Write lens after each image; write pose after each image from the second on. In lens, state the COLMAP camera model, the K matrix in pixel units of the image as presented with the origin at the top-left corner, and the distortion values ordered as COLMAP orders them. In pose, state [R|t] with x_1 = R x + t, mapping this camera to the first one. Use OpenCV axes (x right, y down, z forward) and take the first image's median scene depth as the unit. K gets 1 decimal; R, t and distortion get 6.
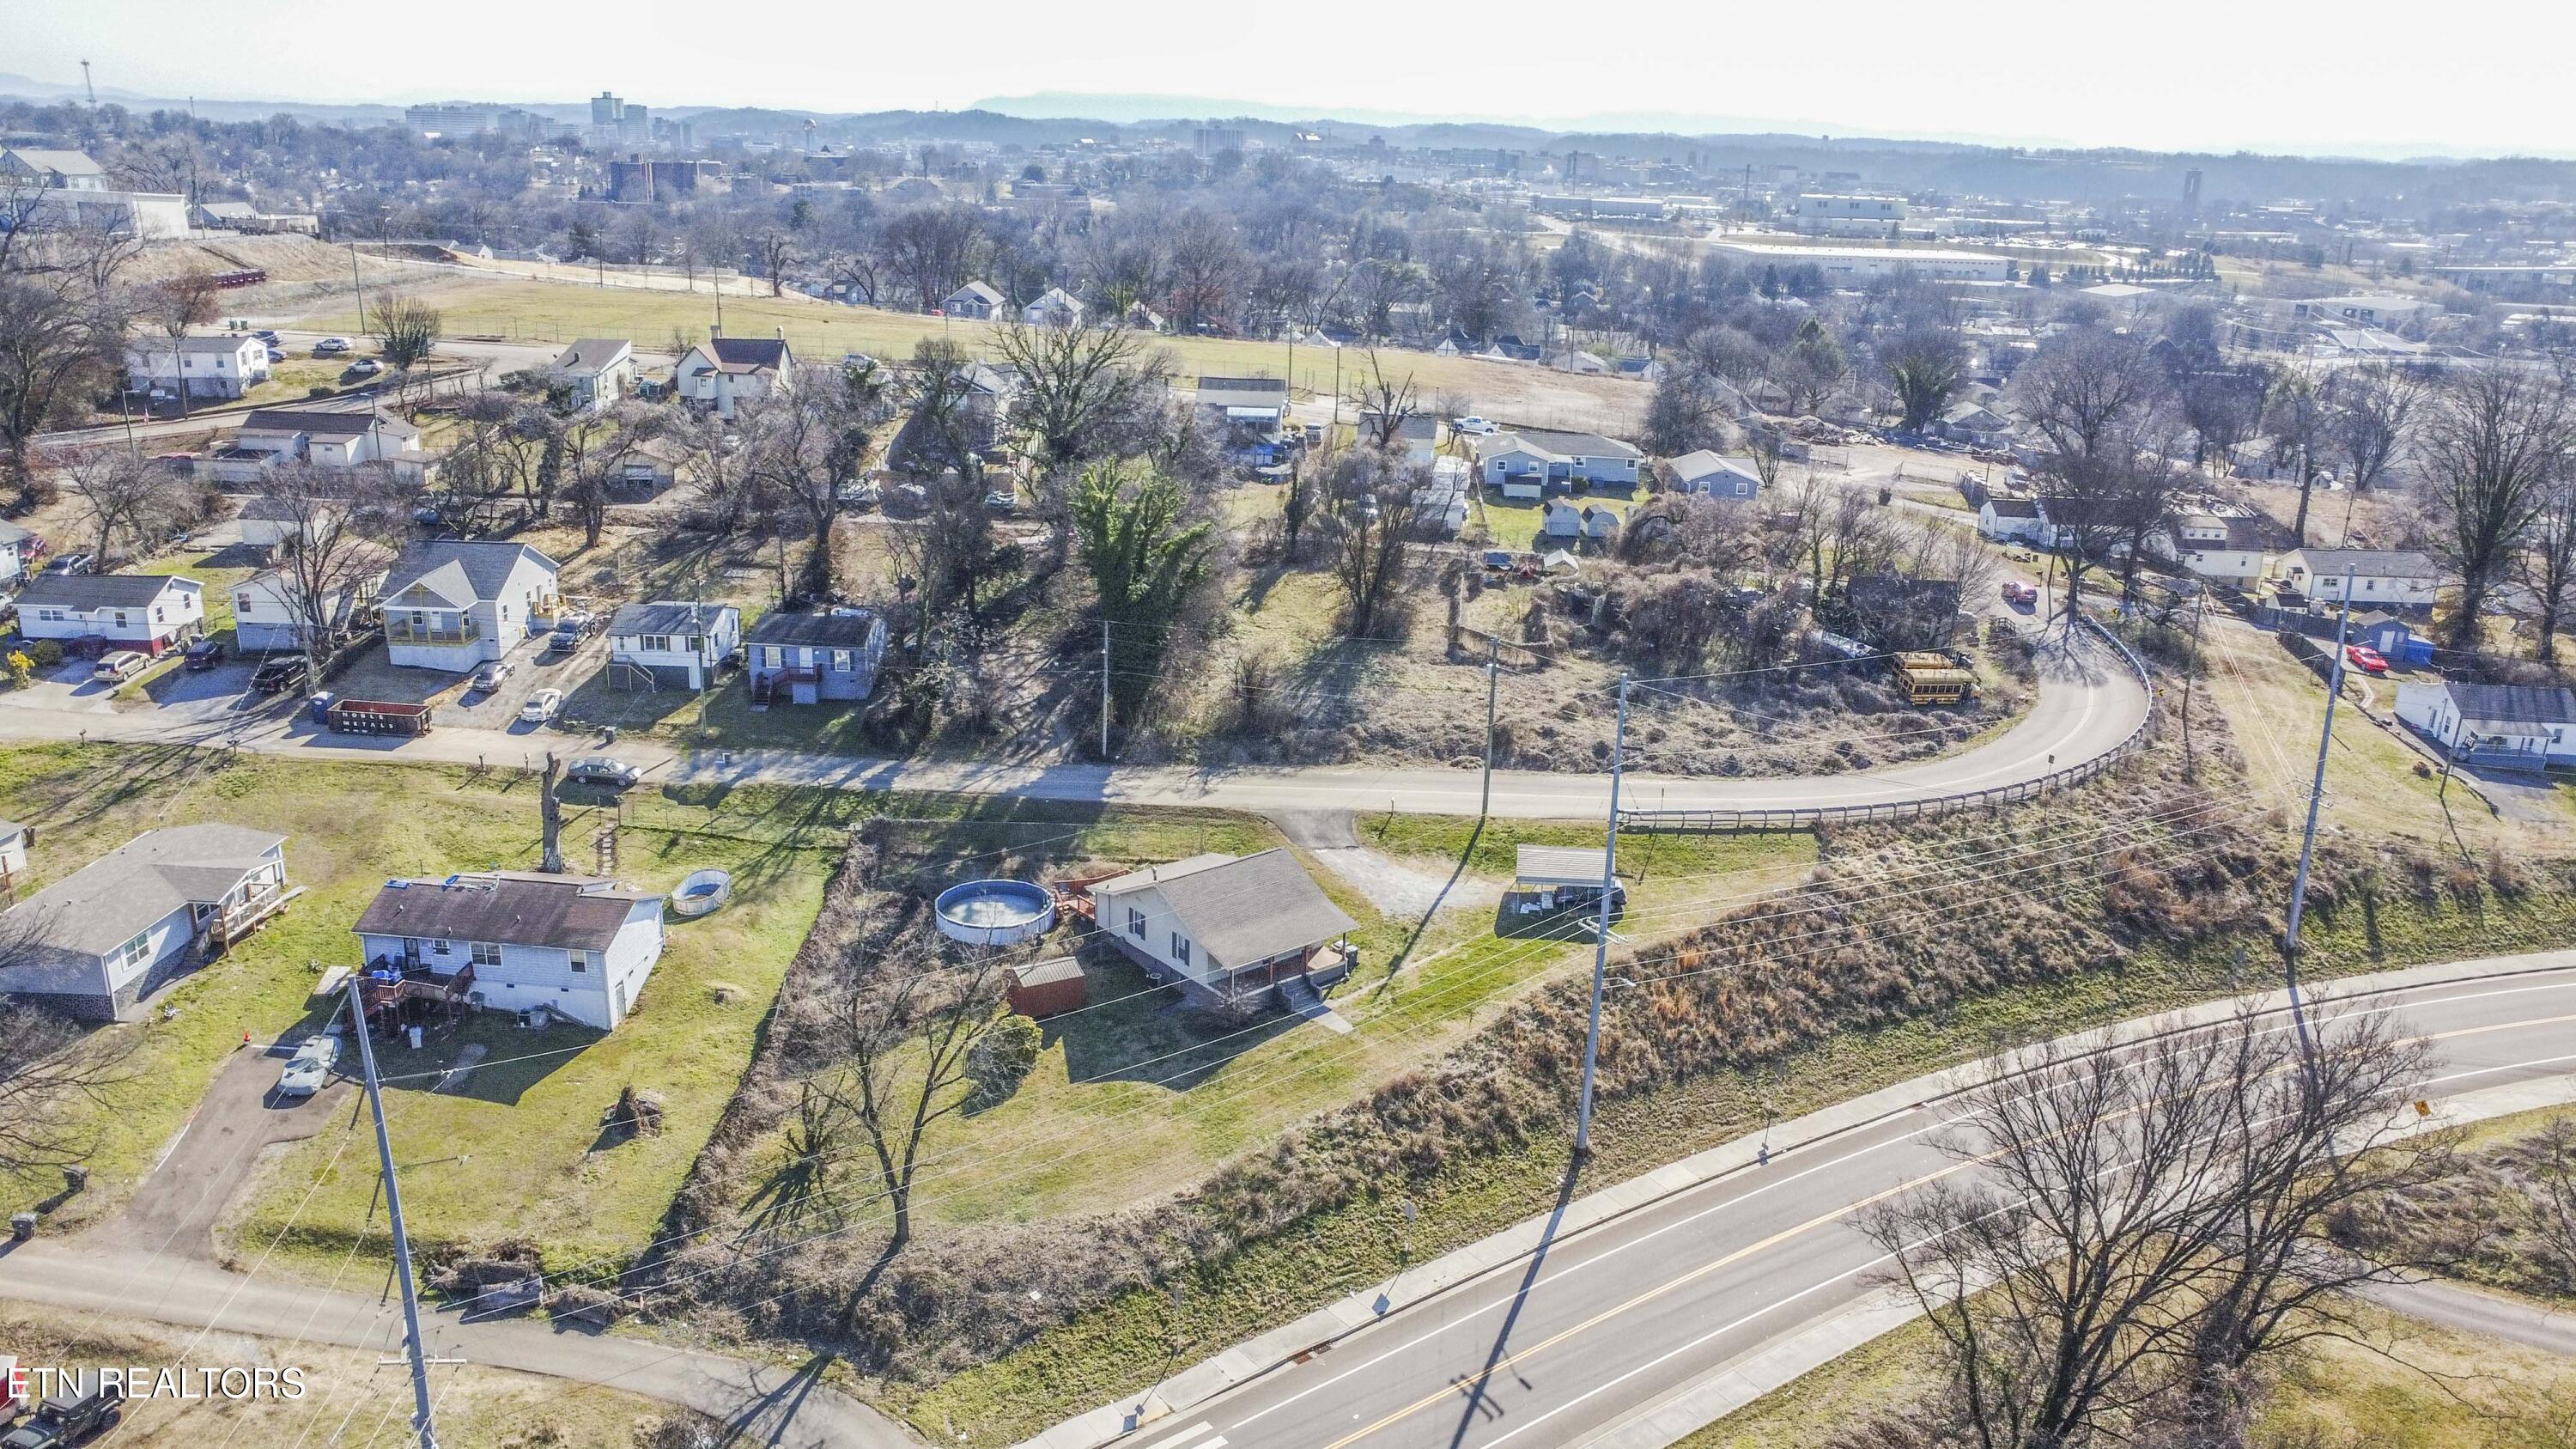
lens RADIAL K [[1905.0, 0, 1303.2], [0, 1905.0, 726.1], [0, 0, 1]] dist [-0.089212, 0.106063]
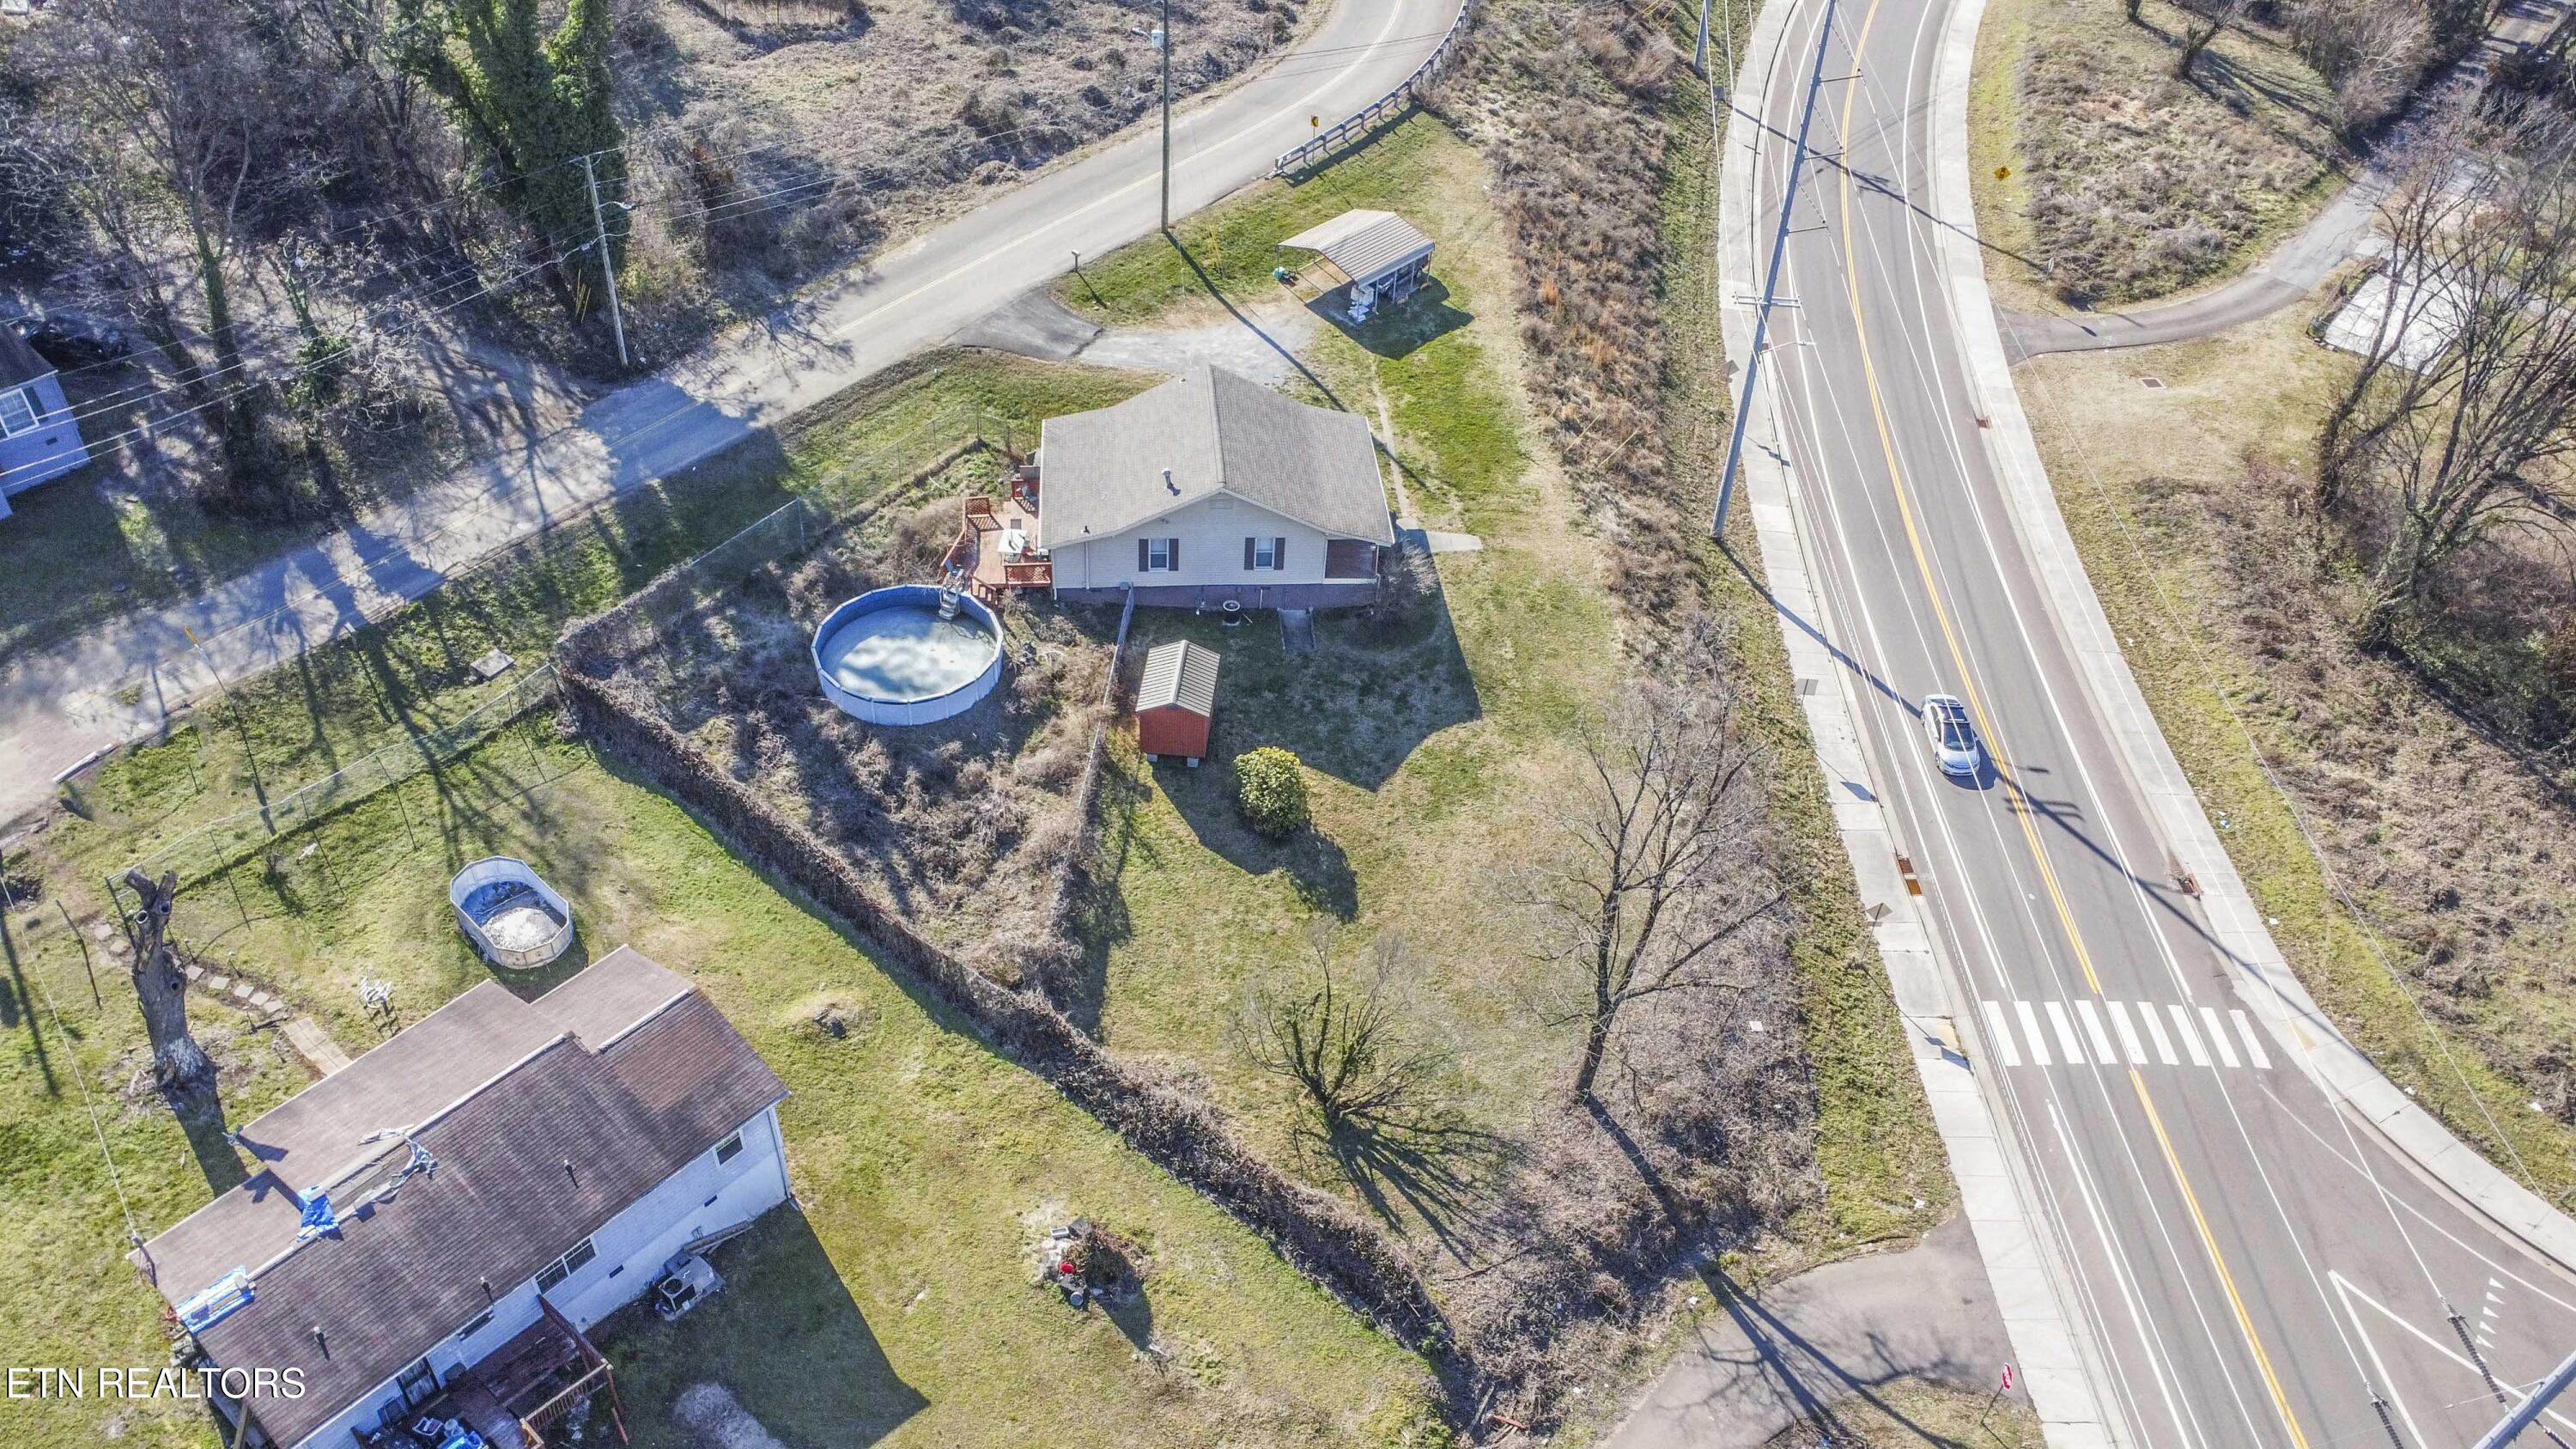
lens RADIAL K [[1905.0, 0, 1279.1], [0, 1905.0, 746.3], [0, 0, 1]] dist [-0.089212, 0.106063]
pose [[0.578166, -0.537951, 0.613460, -0.553996], [0.230497, 0.828926, 0.509660, -0.192638], [-0.782685, -0.153268, 0.603252, 0.584282]]
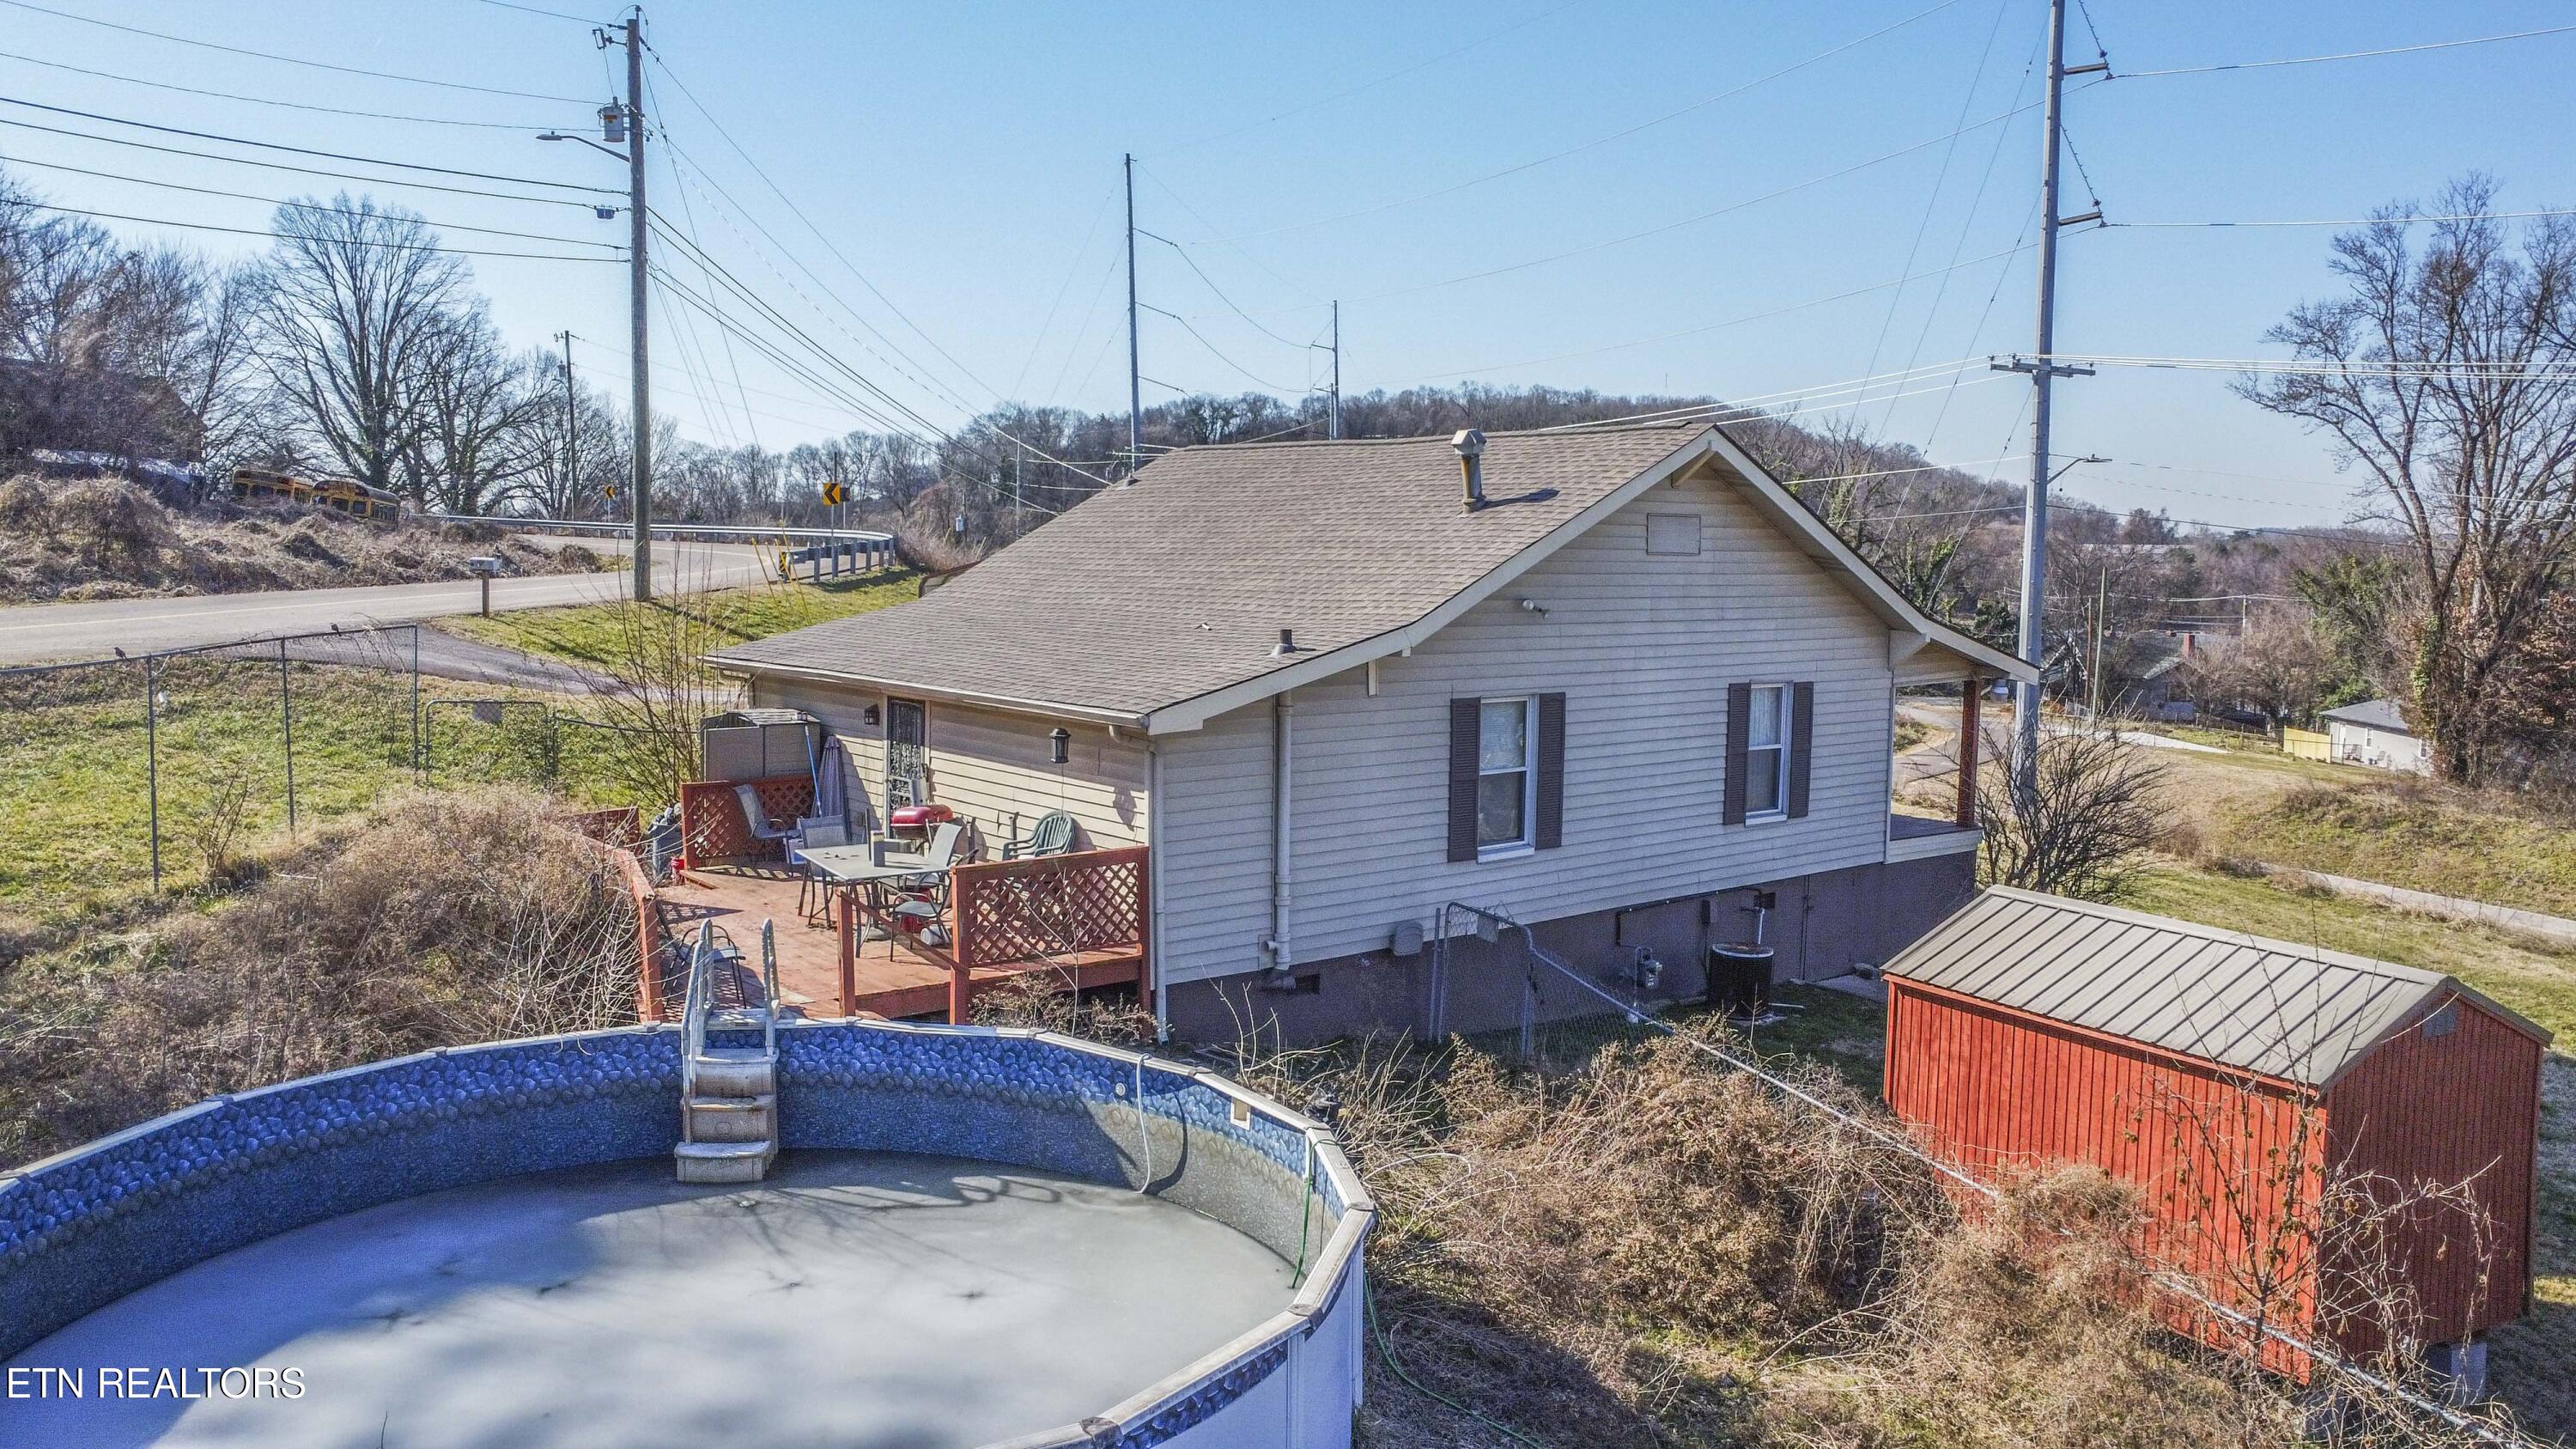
lens RADIAL K [[1905.0, 0, 1300.5], [0, 1905.0, 729.9], [0, 0, 1]] dist [-0.089212, 0.106063]
pose [[0.018758, -0.116022, 0.993070, -0.272885], [0.304293, 0.946789, 0.104867, 0.079183], [-0.952394, 0.300217, 0.053064, 1.080348]]
